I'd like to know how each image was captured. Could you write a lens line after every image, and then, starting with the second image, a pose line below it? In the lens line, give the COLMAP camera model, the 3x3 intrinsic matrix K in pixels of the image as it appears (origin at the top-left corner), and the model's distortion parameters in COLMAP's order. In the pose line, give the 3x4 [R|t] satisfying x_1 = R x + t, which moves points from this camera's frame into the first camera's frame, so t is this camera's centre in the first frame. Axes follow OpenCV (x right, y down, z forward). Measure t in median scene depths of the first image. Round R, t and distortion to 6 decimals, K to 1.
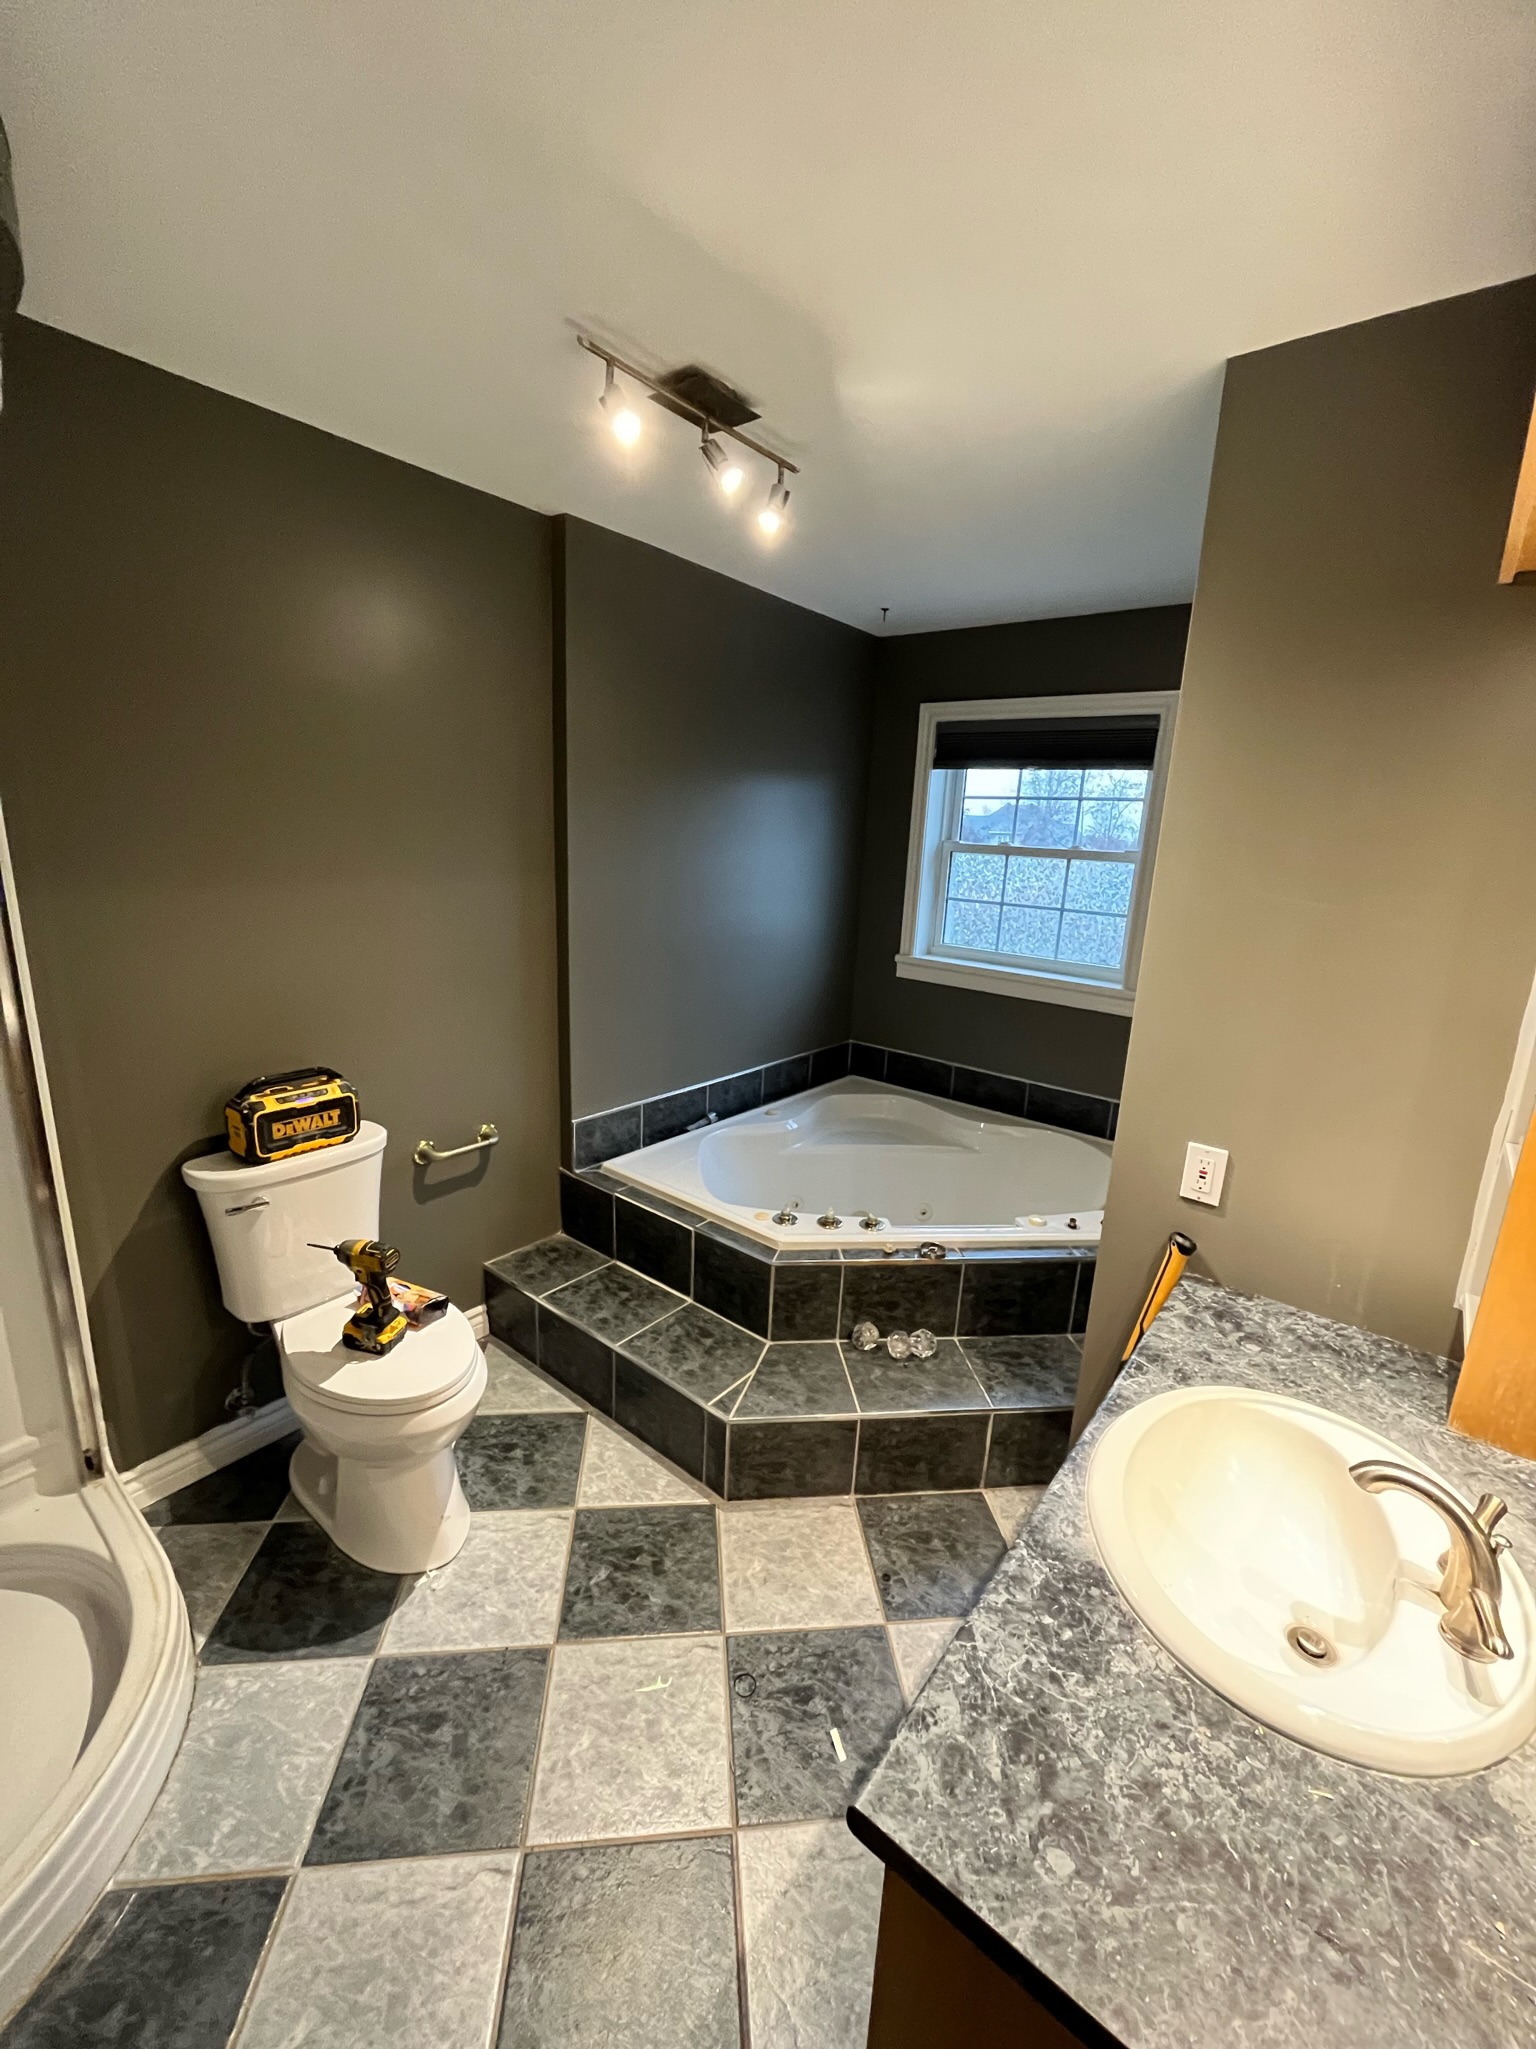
lens RADIAL K [[825.1, 0, 775.8], [0, 825.1, 1023.2], [0, 0, 1]] dist [0.001266, 0.000079]
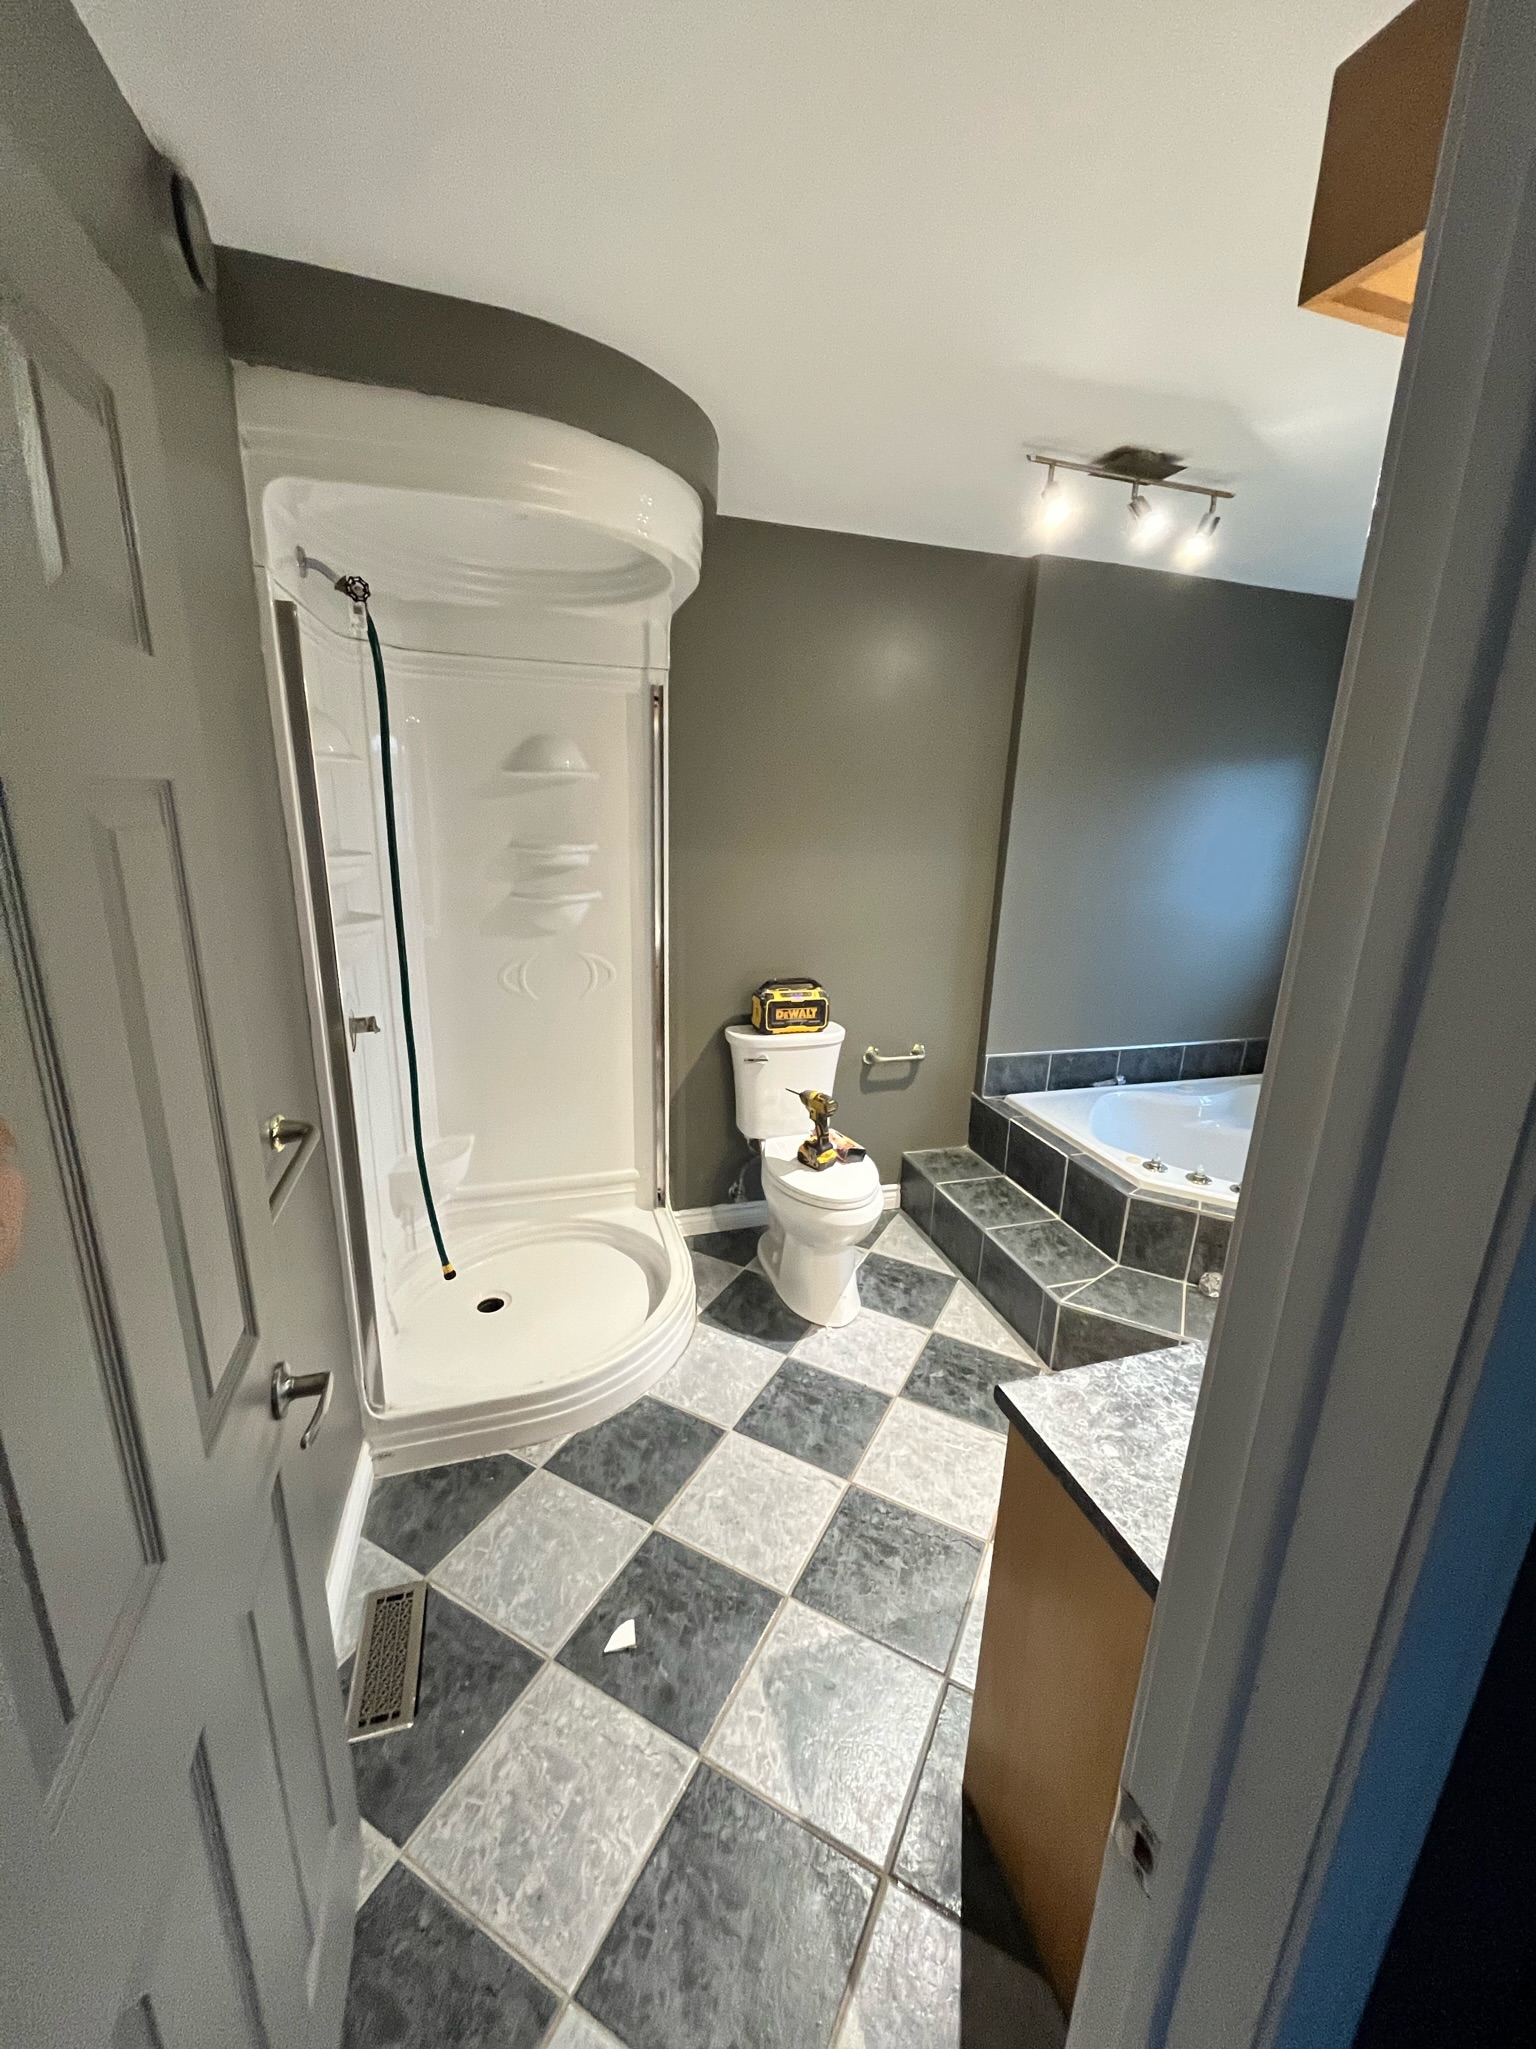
lens RADIAL K [[823.7, 0, 778.0], [0, 823.7, 1020.8], [0, 0, 1]] dist [-0.002625, -0.000588]
pose [[0.832386, 0.130889, -0.538518, 0.193977], [-0.124917, 0.991016, 0.047787, 0.065707], [0.539935, 0.027493, 0.841258, -0.250108]]
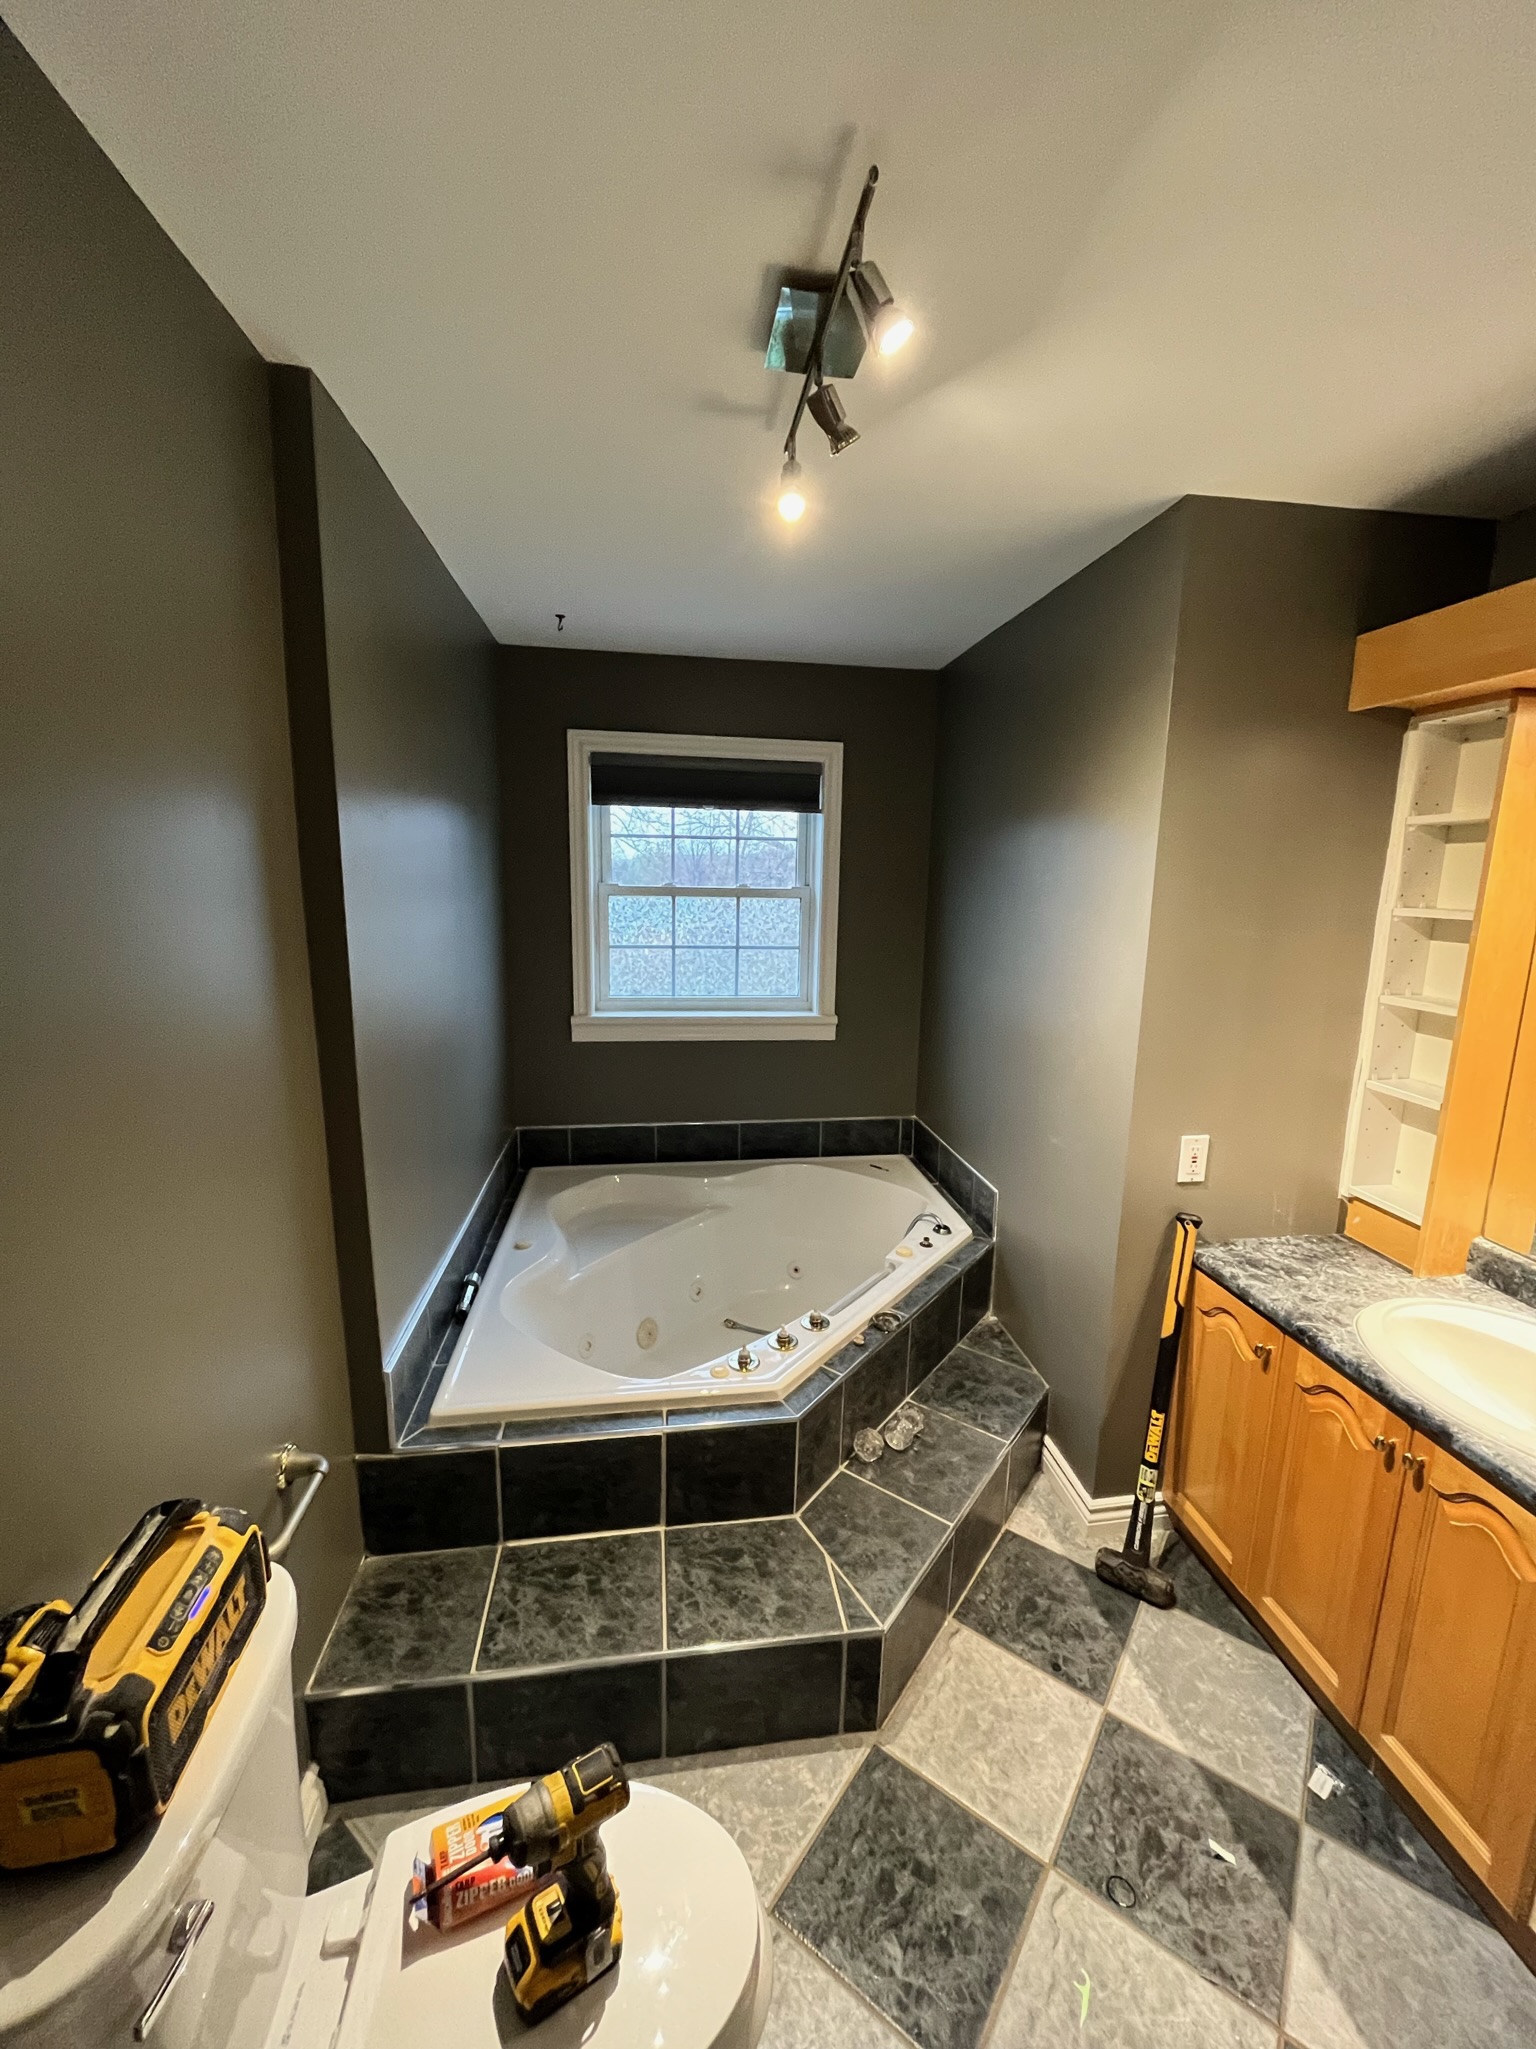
lens RADIAL K [[823.7, 0, 778.0], [0, 823.7, 1020.8], [0, 0, 1]] dist [-0.002625, -0.000588]
pose [[0.680728, -0.160845, 0.714660, -0.593797], [0.180723, 0.982316, 0.048943, -0.151678], [-0.709894, 0.095839, 0.697758, 0.460551]]
